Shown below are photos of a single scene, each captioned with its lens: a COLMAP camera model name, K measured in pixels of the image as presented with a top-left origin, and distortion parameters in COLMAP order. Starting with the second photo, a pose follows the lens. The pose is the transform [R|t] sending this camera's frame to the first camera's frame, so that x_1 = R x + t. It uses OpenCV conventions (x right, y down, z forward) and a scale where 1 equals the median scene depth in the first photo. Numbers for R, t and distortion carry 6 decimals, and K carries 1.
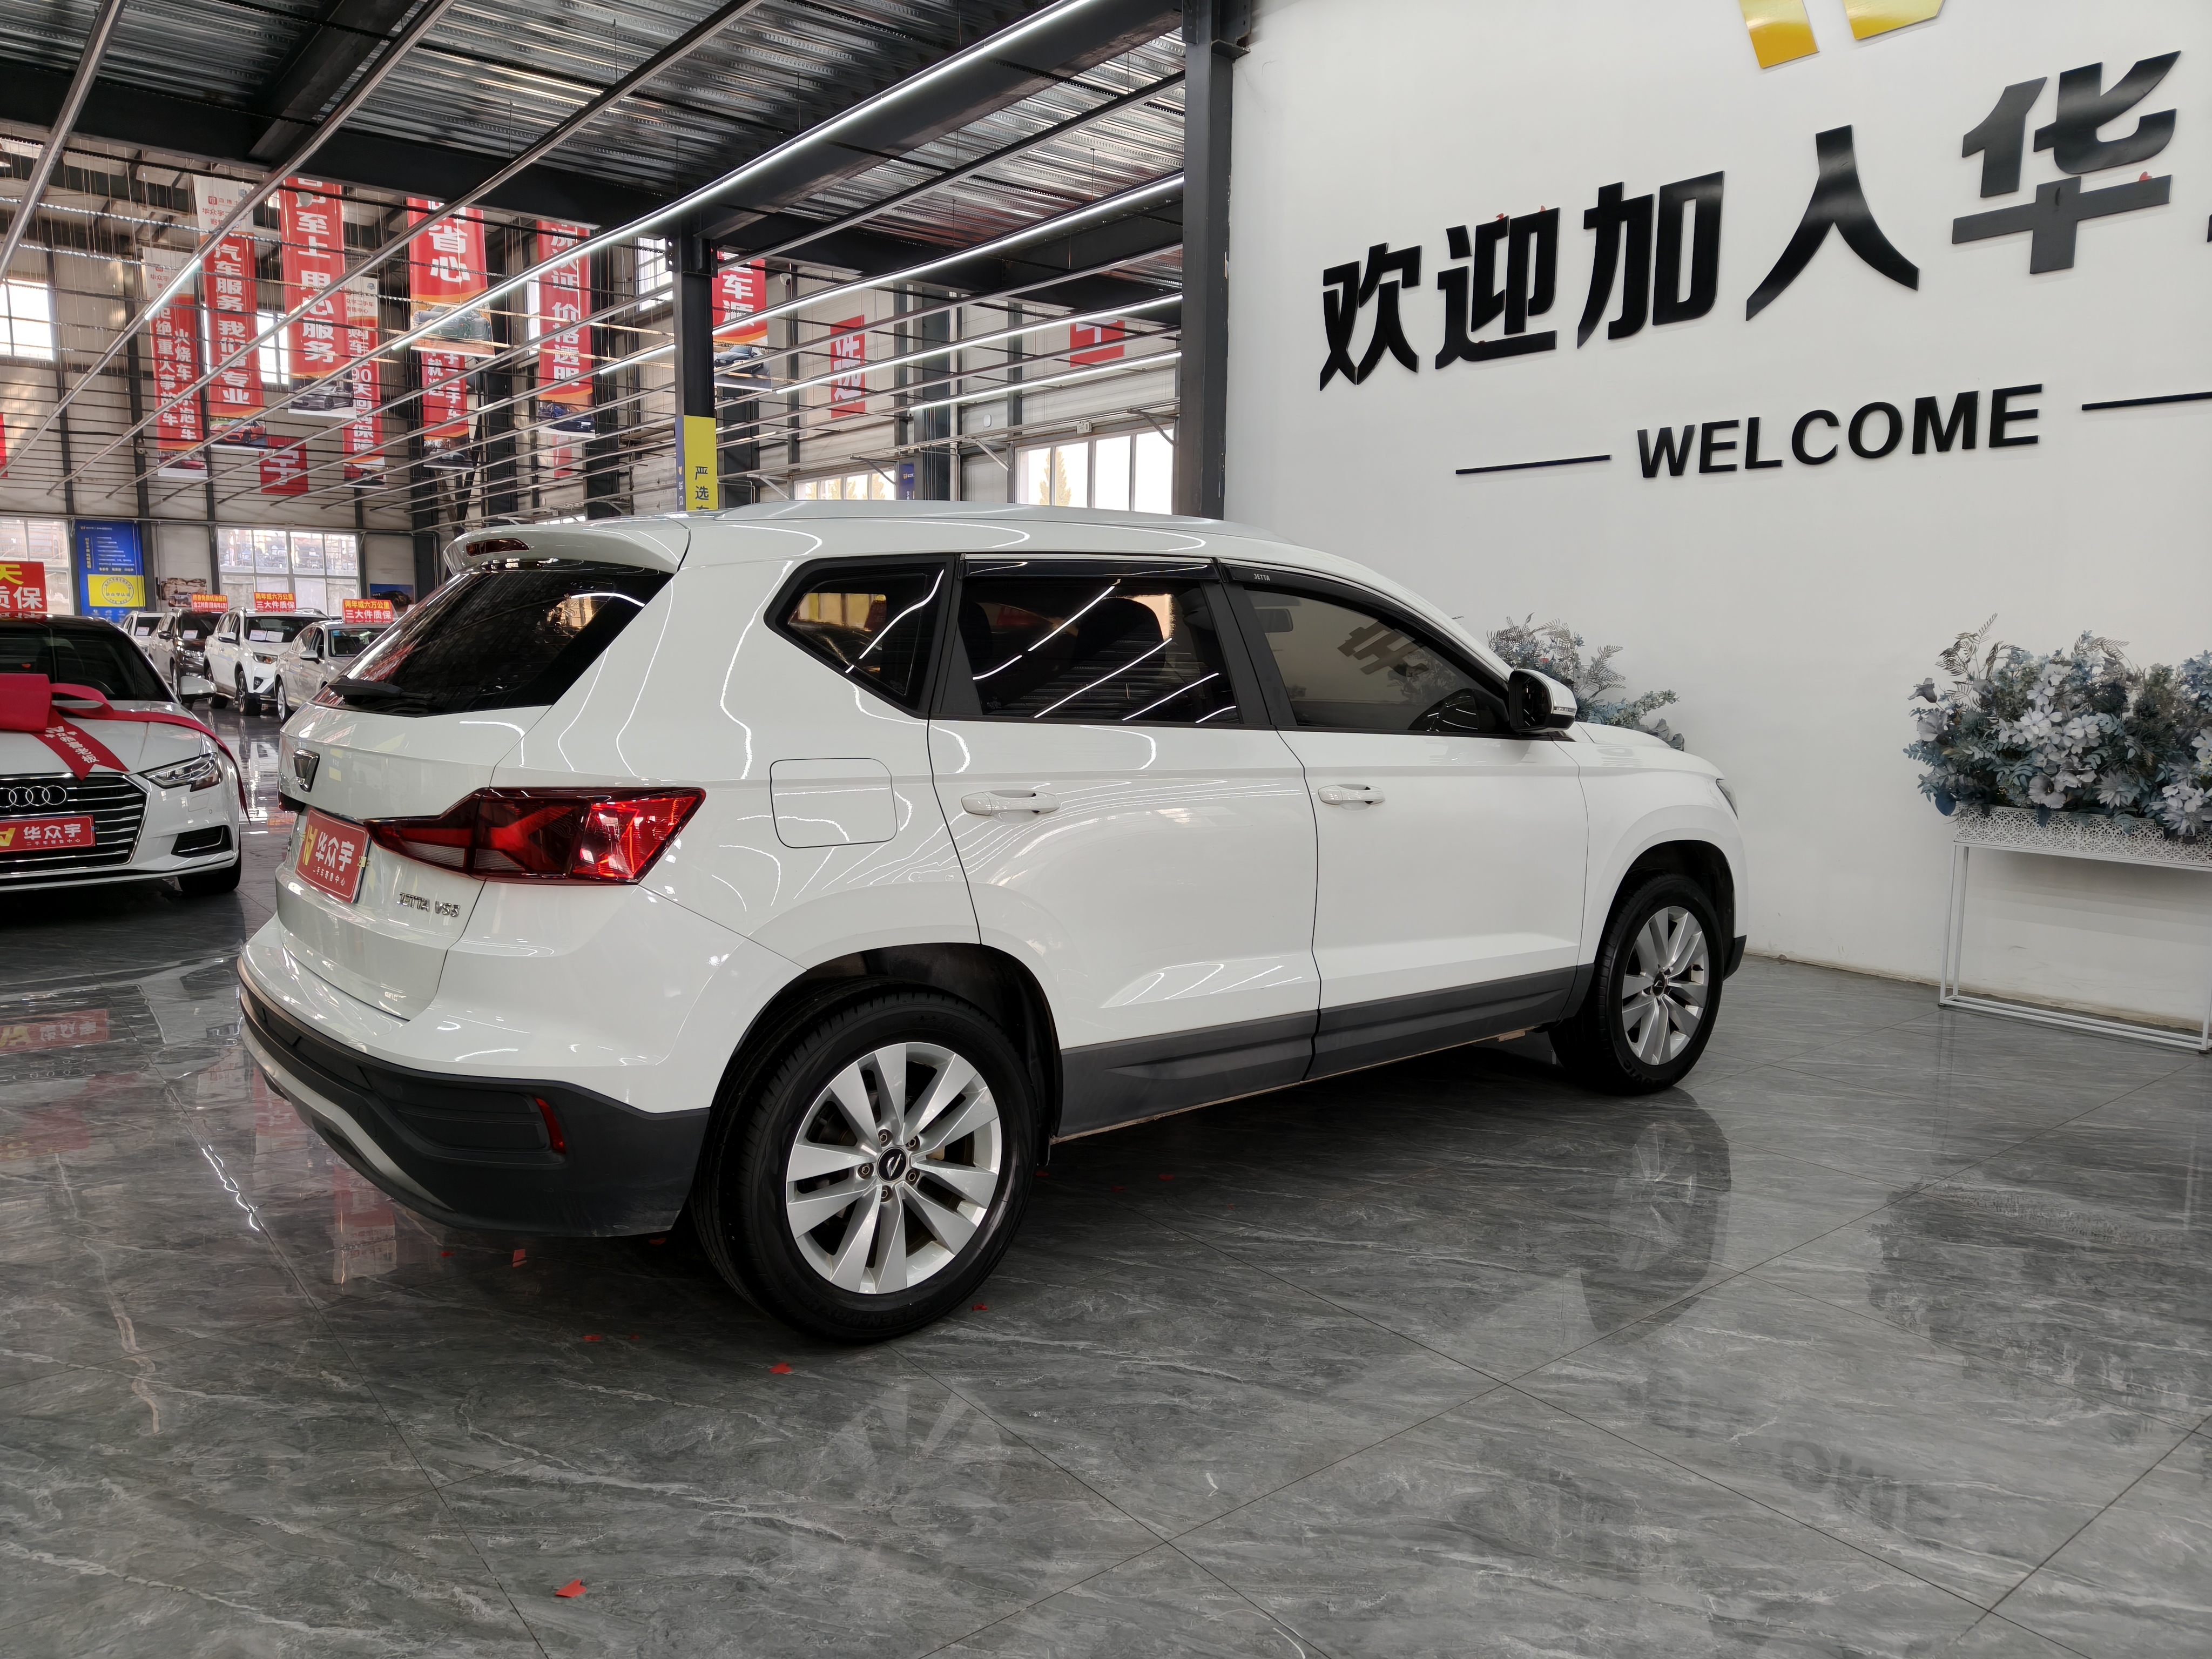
lens RADIAL K [[1527.1, 0, 1094.3], [0, 1527.1, 823.9], [0, 0, 1]] dist [0.023230, -0.011598]
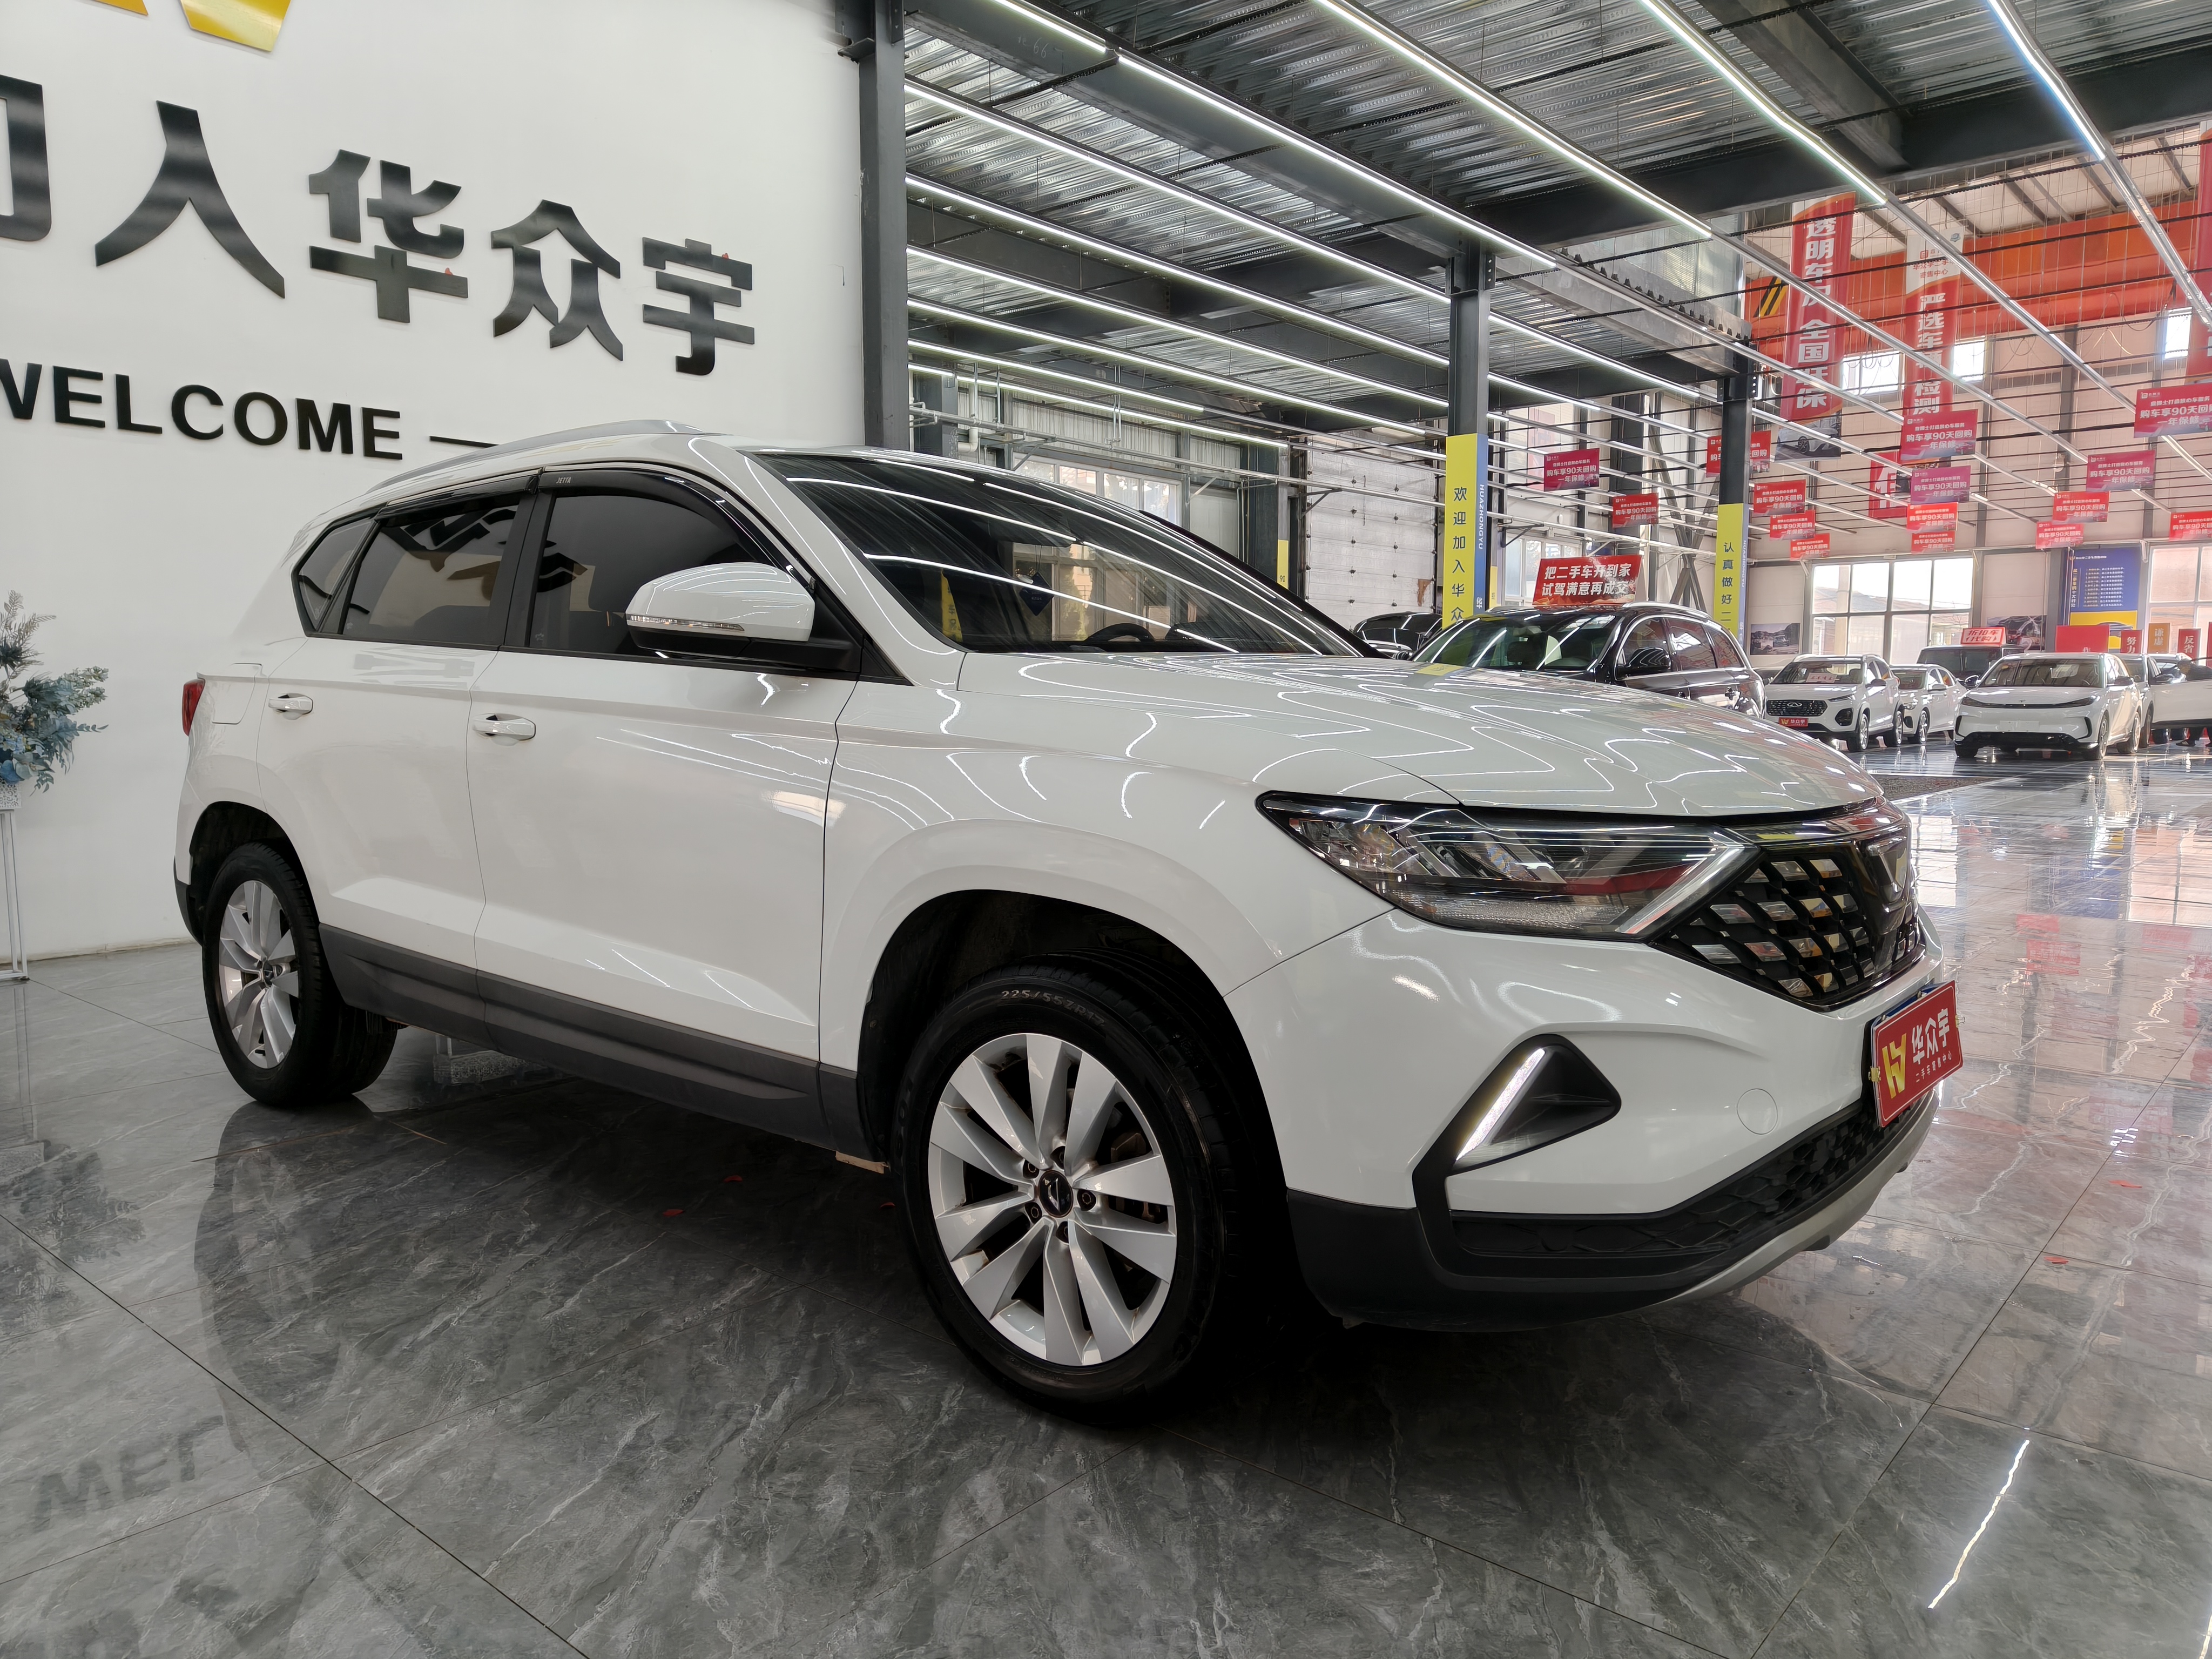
lens RADIAL K [[1527.1, 0, 1094.3], [0, 1527.1, 827.7], [0, 0, 1]] dist [0.023230, -0.011598]
pose [[-0.182433, -0.101394, 0.977976, -0.562793], [0.118800, 0.985108, 0.124295, -0.034456], [-0.976015, 0.138859, -0.167670, 0.551440]]
